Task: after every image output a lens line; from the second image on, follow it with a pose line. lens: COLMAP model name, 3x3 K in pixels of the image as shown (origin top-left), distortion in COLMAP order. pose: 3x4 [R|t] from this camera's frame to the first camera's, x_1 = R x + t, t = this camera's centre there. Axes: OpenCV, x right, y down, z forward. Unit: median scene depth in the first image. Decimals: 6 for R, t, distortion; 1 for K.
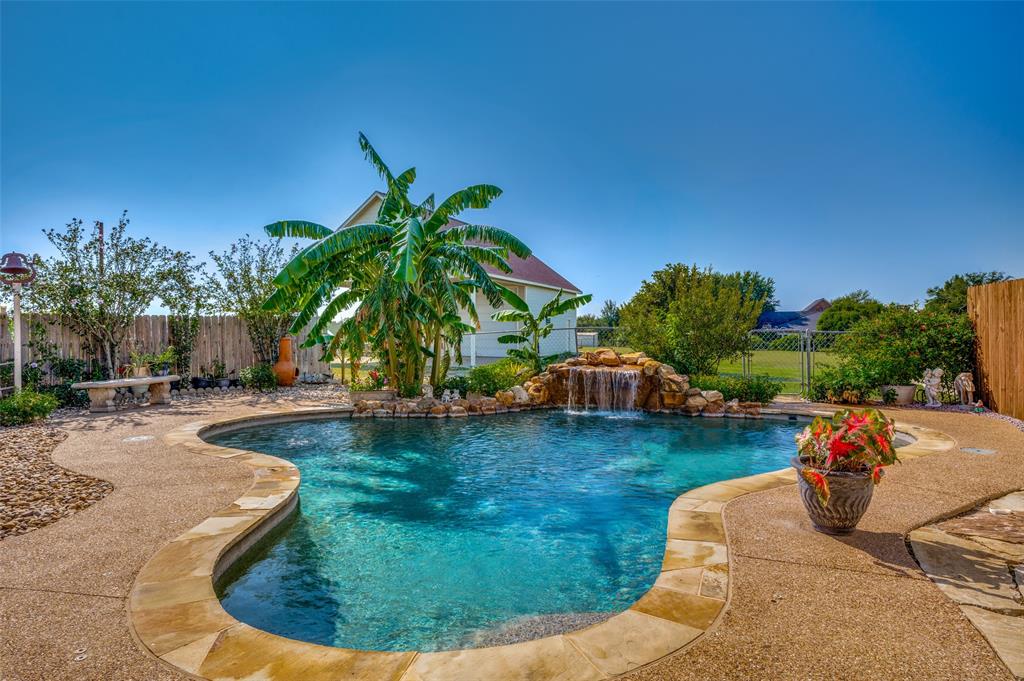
lens RADIAL K [[614.1, 0, 512.0], [0, 614.1, 340.5], [0, 0, 1]] dist [-0.001364, -0.000050]
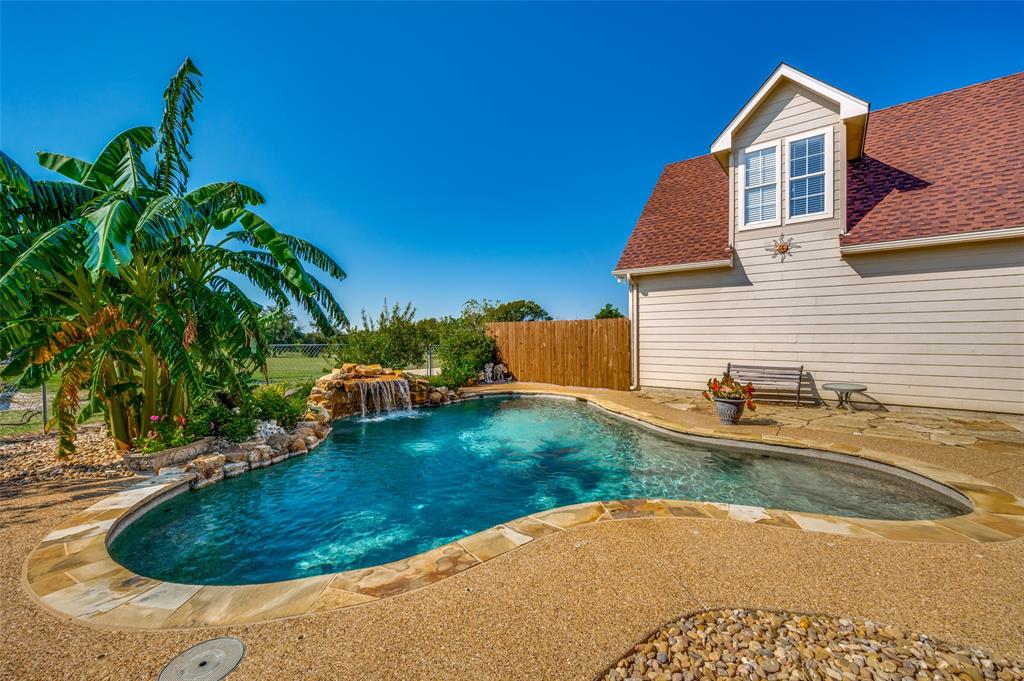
lens RADIAL K [[411.8, 0, 512.0], [0, 411.8, 340.5], [0, 0, 1]] dist [0.005203, 0.000173]
pose [[0.317844, -0.007358, 0.948114, -0.548725], [0.023338, 0.999728, -0.000065, -0.025683], [-0.947856, 0.022148, 0.317929, 0.506901]]
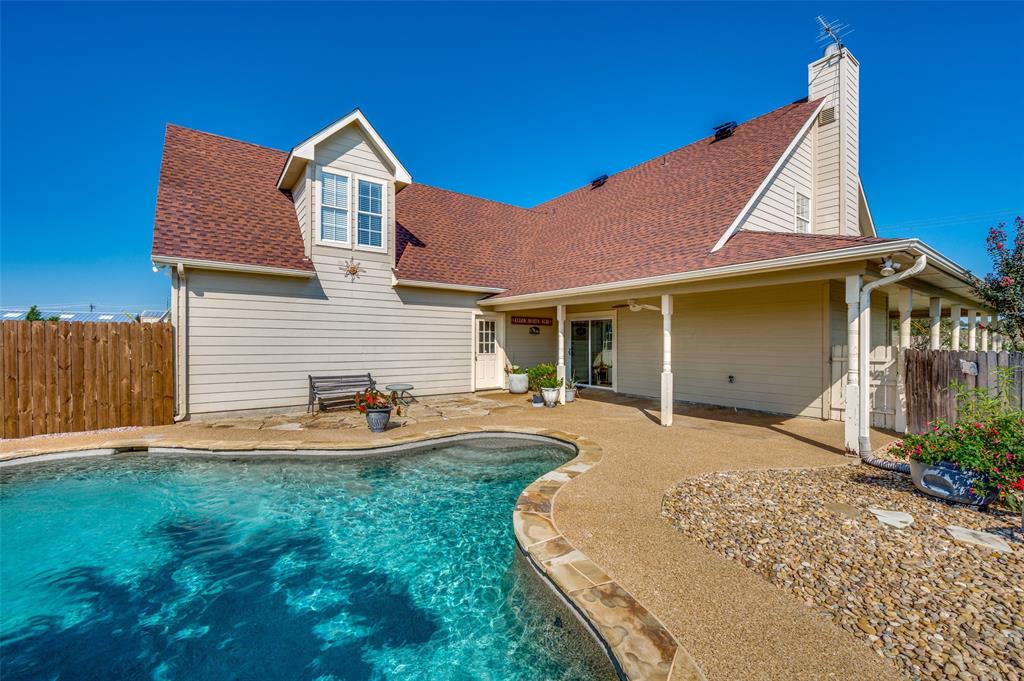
lens RADIAL K [[423.7, 0, 512.0], [0, 423.7, 340.5], [0, 0, 1]] dist [-0.001563, -0.000098]
pose [[-0.832460, -0.002441, 0.554080, -0.411675], [0.007869, 0.999837, 0.016227, -0.053201], [-0.554030, 0.017868, -0.832305, 0.878998]]
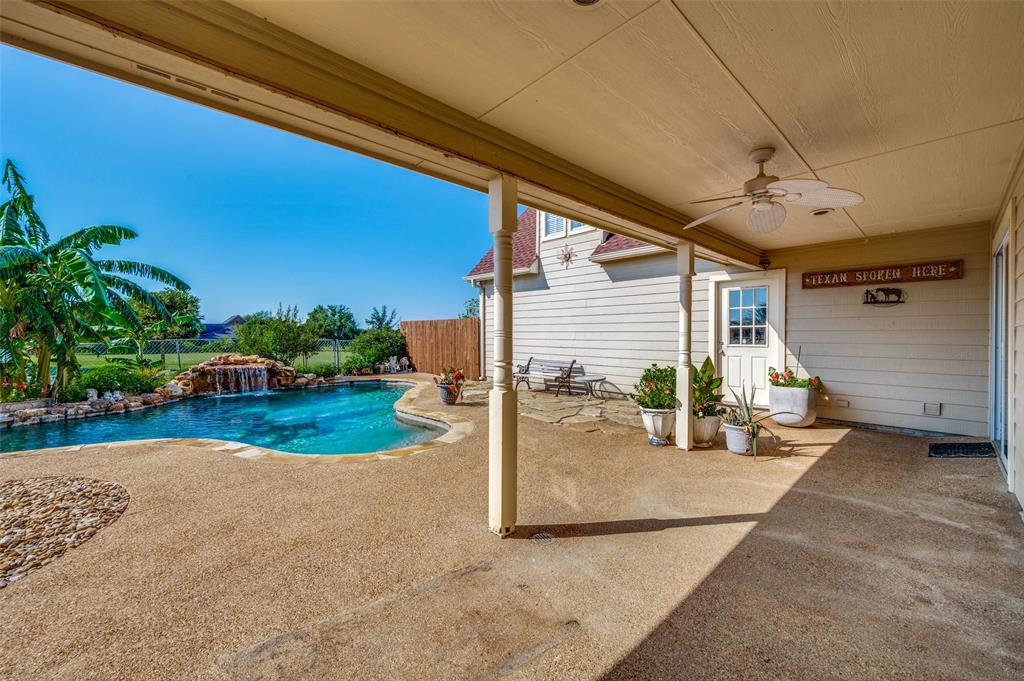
lens RADIAL K [[404.5, 0, 512.0], [0, 404.5, 340.5], [0, 0, 1]] dist [0.000905, 0.000227]
pose [[0.458908, -0.013351, 0.888384, -0.465468], [0.019033, 0.999805, 0.005194, -0.012811], [-0.888280, 0.014524, 0.459073, -0.101912]]
